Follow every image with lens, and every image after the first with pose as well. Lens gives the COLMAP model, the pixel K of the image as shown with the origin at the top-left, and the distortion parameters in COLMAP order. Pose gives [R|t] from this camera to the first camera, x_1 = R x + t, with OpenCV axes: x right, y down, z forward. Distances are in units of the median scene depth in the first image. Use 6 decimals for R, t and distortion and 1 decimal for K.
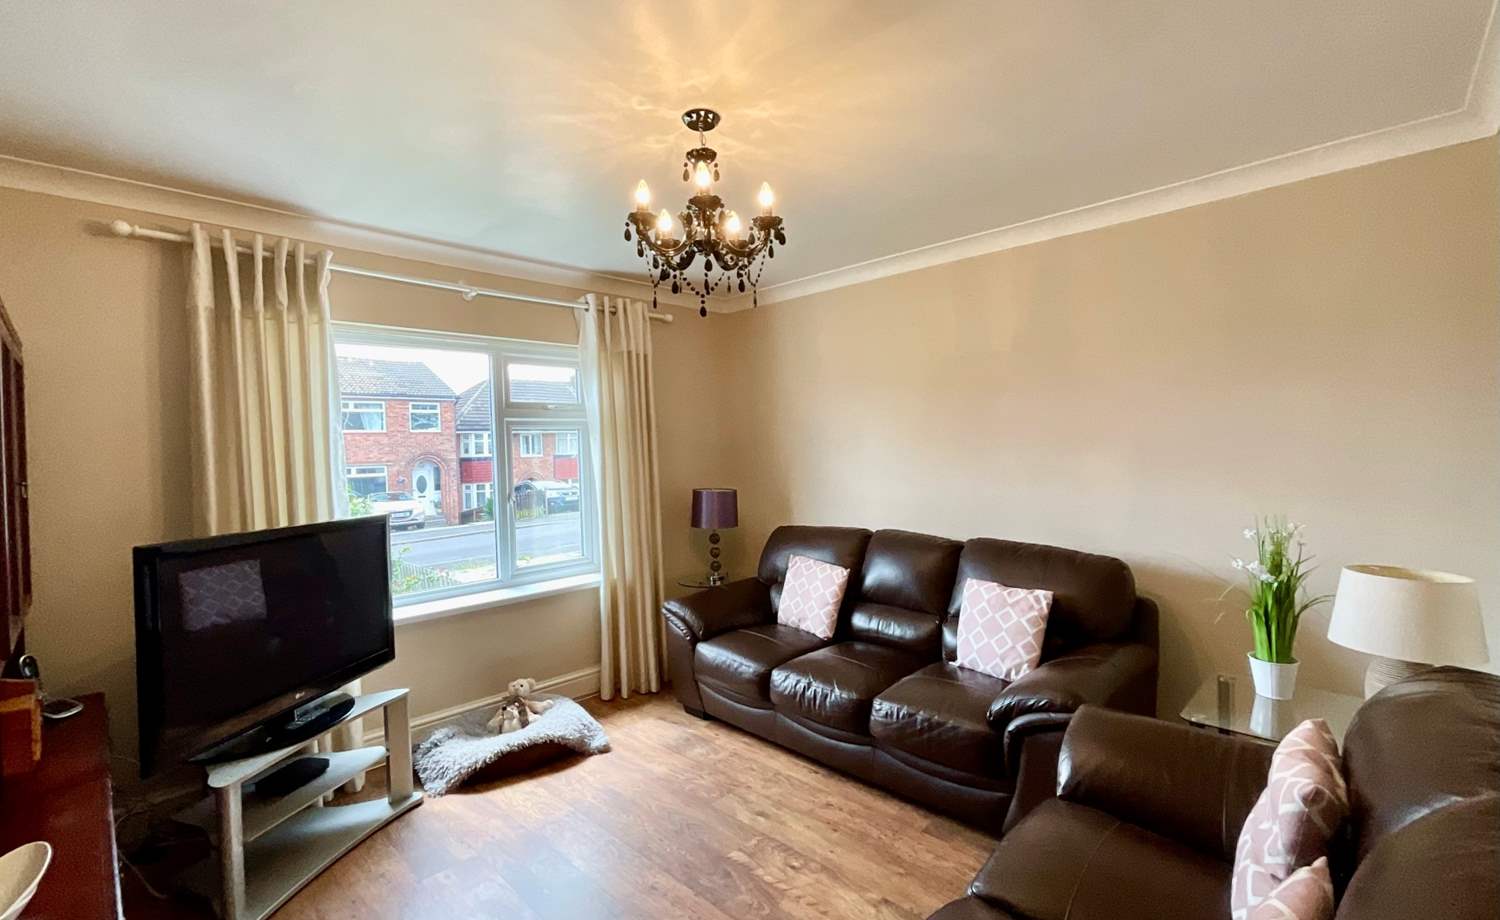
lens RADIAL K [[634.9, 0, 758.0], [0, 634.9, 461.3], [0, 0, 1]] dist [0.001522, -0.000069]
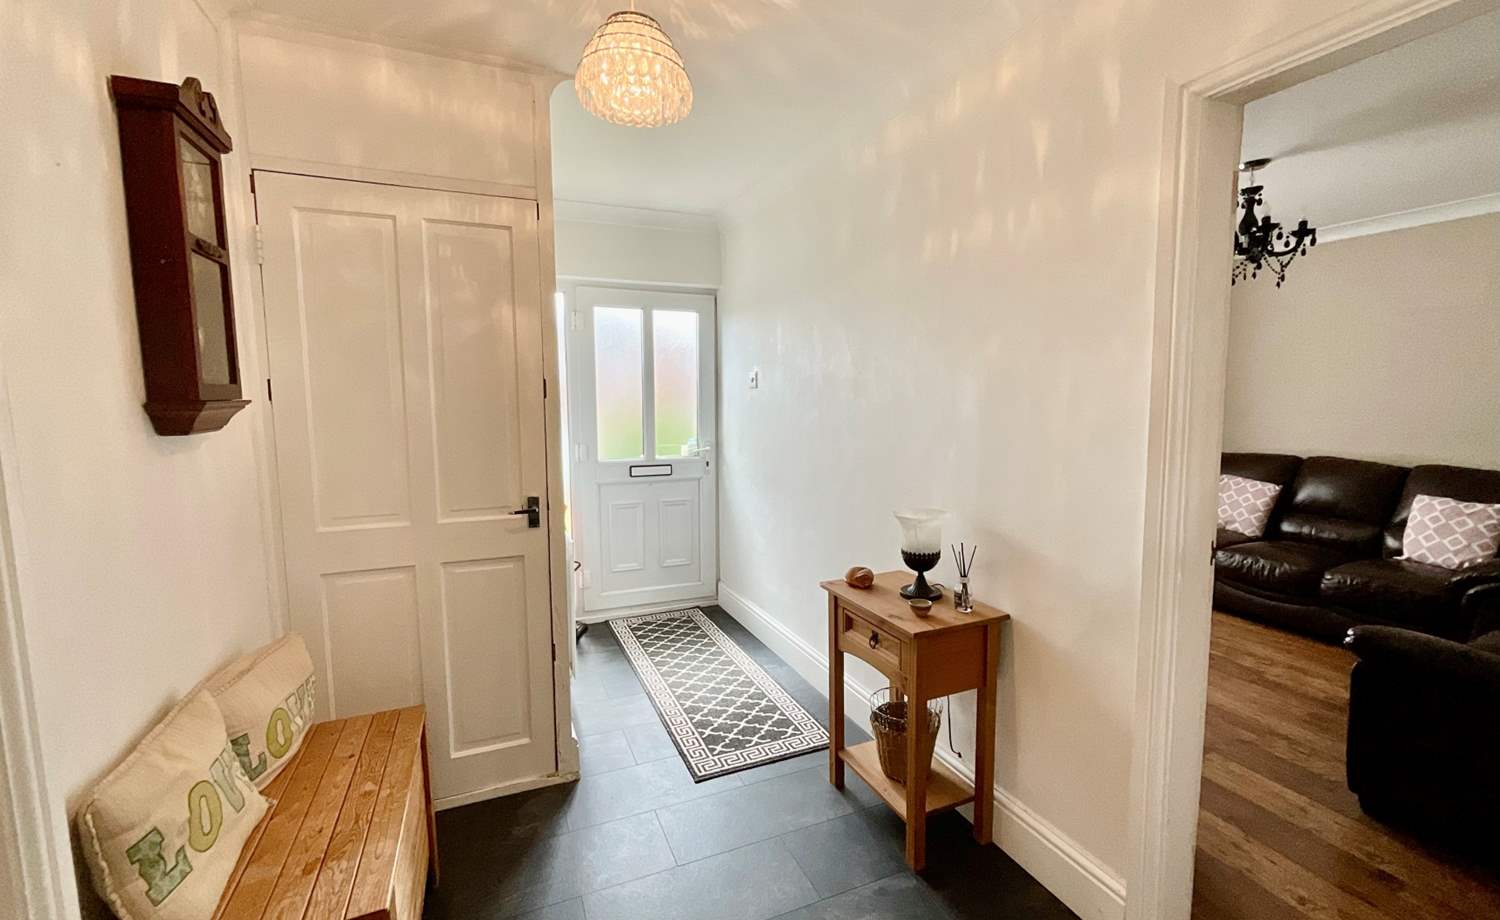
lens RADIAL K [[634.9, 0, 758.0], [0, 634.9, 461.3], [0, 0, 1]] dist [0.001522, -0.000069]
pose [[0.925319, 0.061883, -0.374107, -0.426322], [-0.027677, 0.994984, 0.096129, 0.038573], [0.378179, -0.078596, 0.922390, -0.666713]]
